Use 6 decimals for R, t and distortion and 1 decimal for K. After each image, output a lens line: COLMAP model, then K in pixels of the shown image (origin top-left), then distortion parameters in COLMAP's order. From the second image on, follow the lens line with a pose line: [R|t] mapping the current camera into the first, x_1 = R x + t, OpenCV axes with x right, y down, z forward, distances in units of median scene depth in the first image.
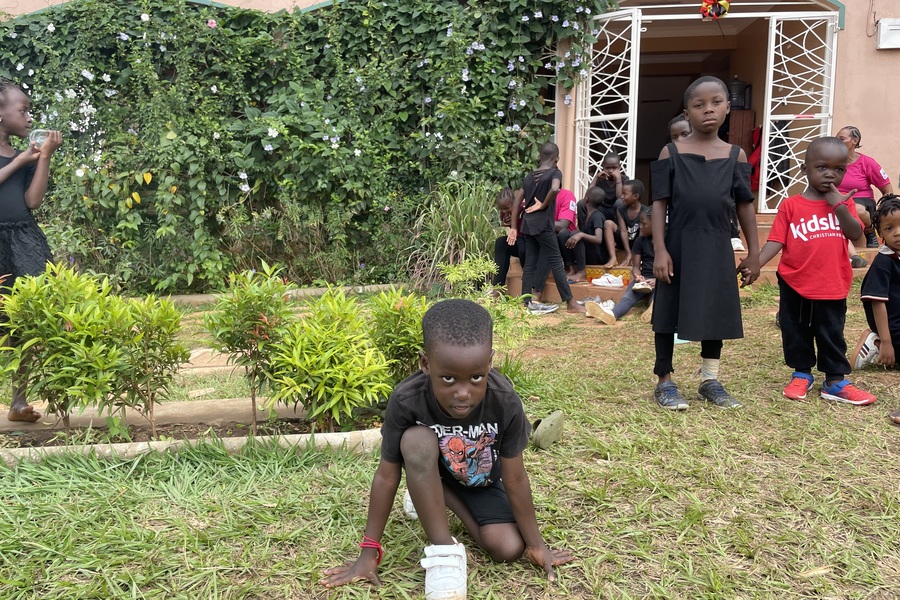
lens RADIAL K [[683.9, 0, 444.5], [0, 683.9, 301.4], [0, 0, 1]] dist [0.065613, -0.099605]
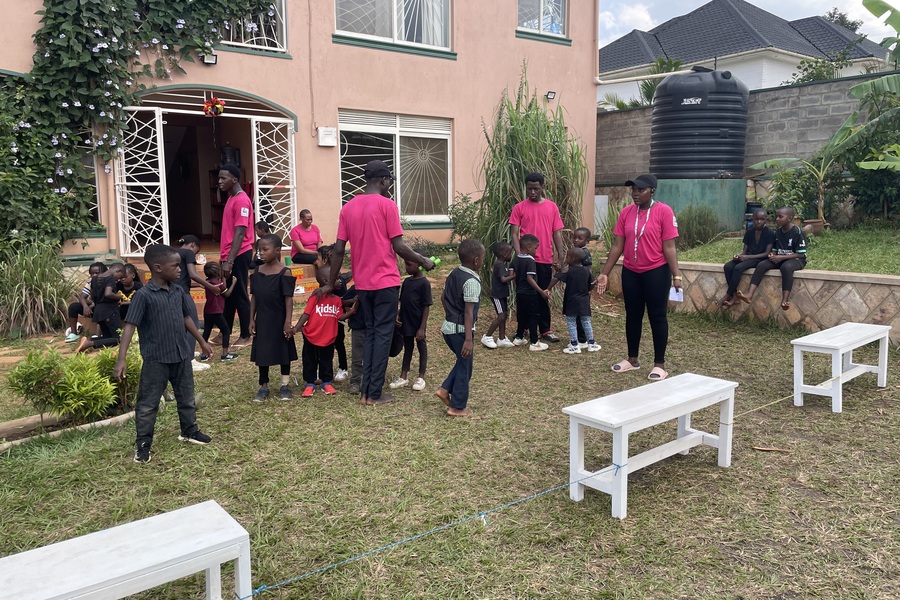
lens RADIAL K [[683.9, 0, 453.6], [0, 683.9, 291.3], [0, 0, 1]] dist [0.065613, -0.099605]
pose [[0.750418, -0.088600, 0.654998, -0.200778], [0.091664, 0.995349, 0.029621, -0.048257], [-0.654576, 0.037812, 0.755050, -0.380473]]
